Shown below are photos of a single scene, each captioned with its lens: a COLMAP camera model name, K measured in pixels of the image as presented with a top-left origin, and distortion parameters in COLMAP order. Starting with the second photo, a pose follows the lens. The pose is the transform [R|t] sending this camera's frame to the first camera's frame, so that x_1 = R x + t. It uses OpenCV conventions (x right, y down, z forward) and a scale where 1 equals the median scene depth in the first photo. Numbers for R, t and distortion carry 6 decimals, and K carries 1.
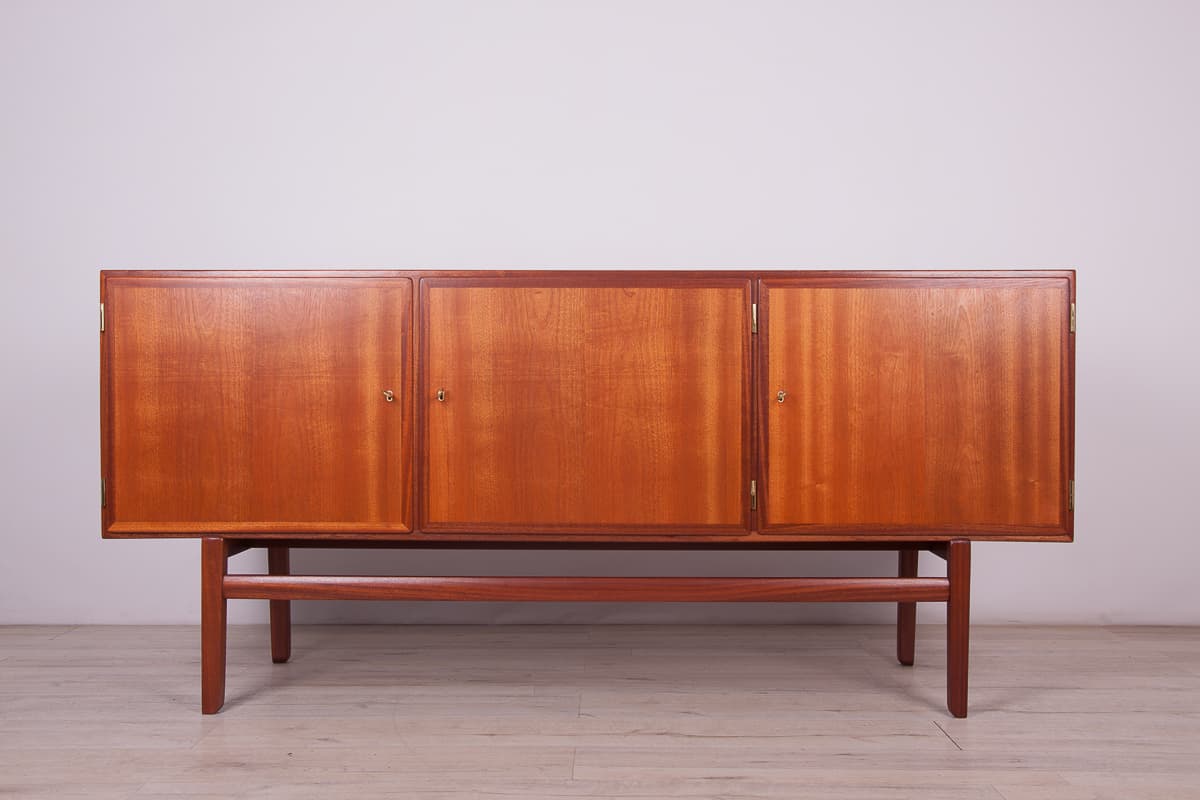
lens RADIAL K [[1335.7, 0, 600.0], [0, 1335.7, 400.0], [0, 0, 1]] dist [0.010026, 0.019664]
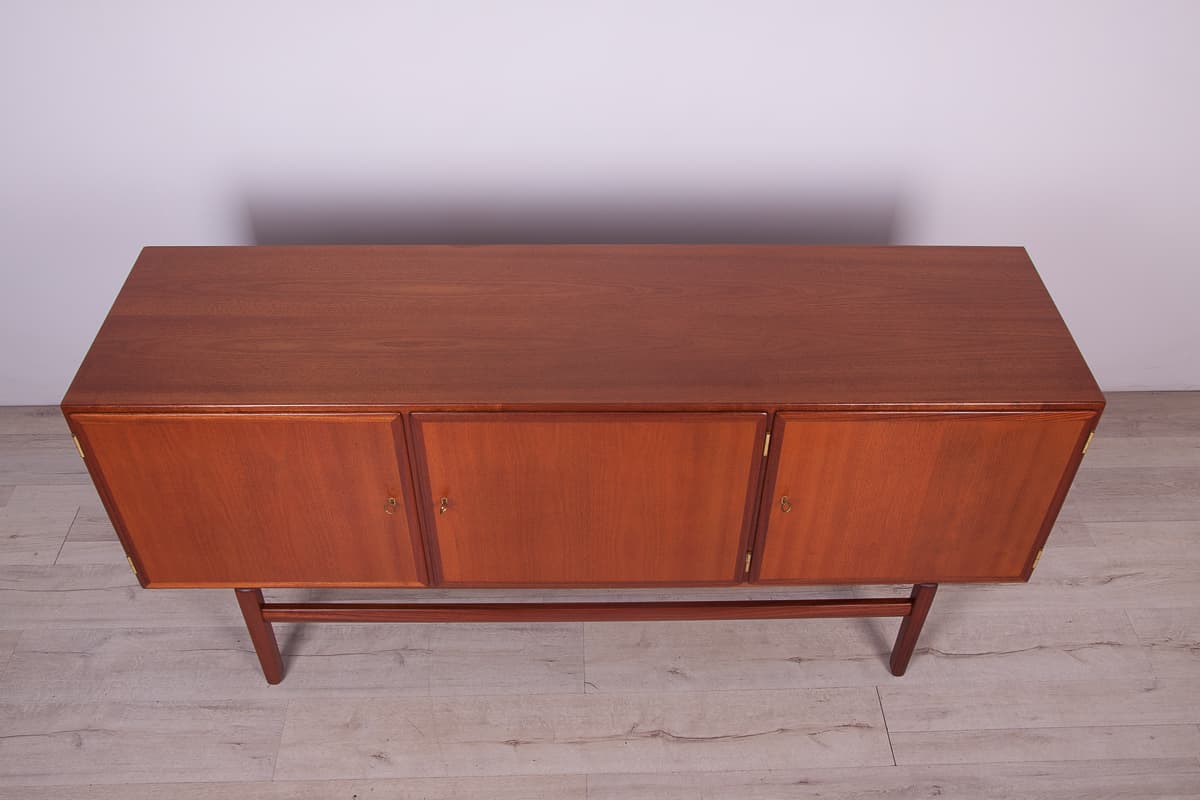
lens RADIAL K [[1078.5, 0, 600.0], [0, 1078.5, 400.0], [0, 0, 1]] dist [-0.058126, 0.015197]
pose [[0.999213, -0.020543, 0.033927, -0.029315], [-0.006943, 0.751598, 0.659585, -0.590665], [-0.039049, -0.659302, 0.750864, 0.445326]]
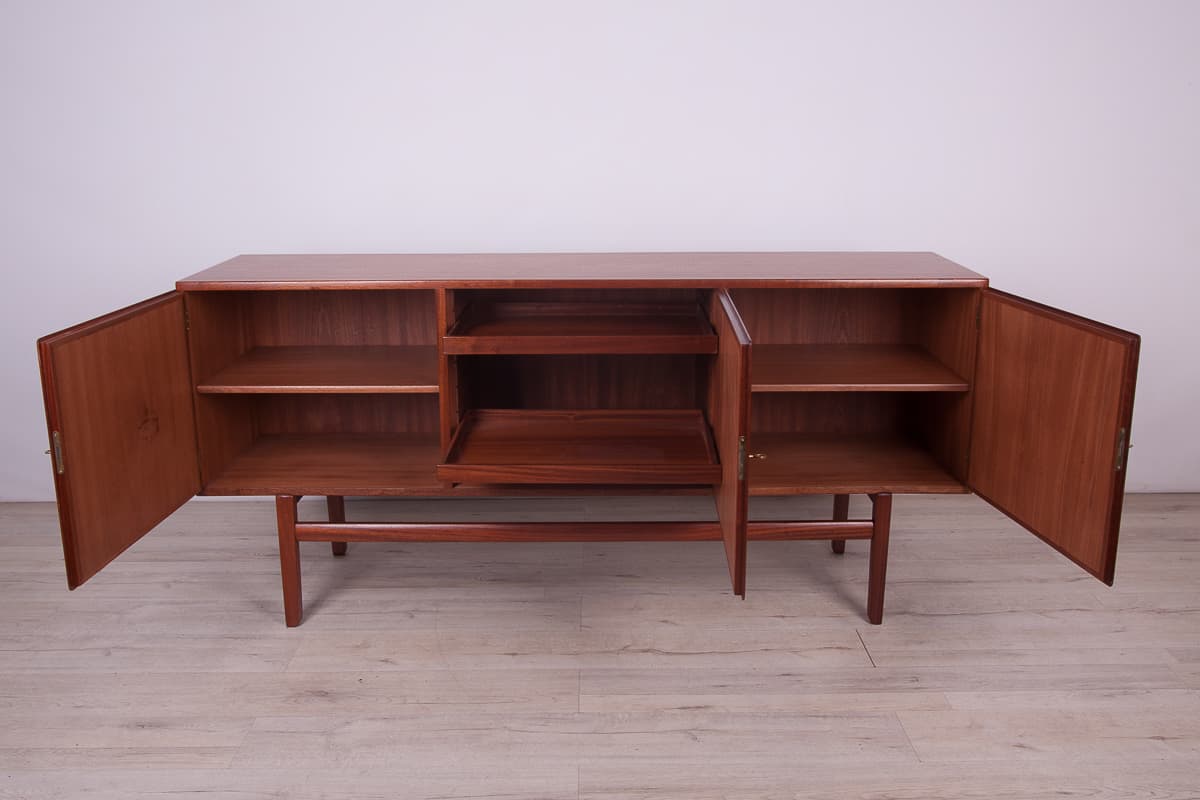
lens RADIAL K [[1169.1, 0, 600.0], [0, 1169.1, 400.0], [0, 0, 1]] dist [-0.060124, -0.008042]
pose [[0.999854, -0.010604, 0.013433, -0.010015], [0.007213, 0.972906, 0.231087, -0.233568], [-0.015520, -0.230956, 0.972840, -0.036272]]
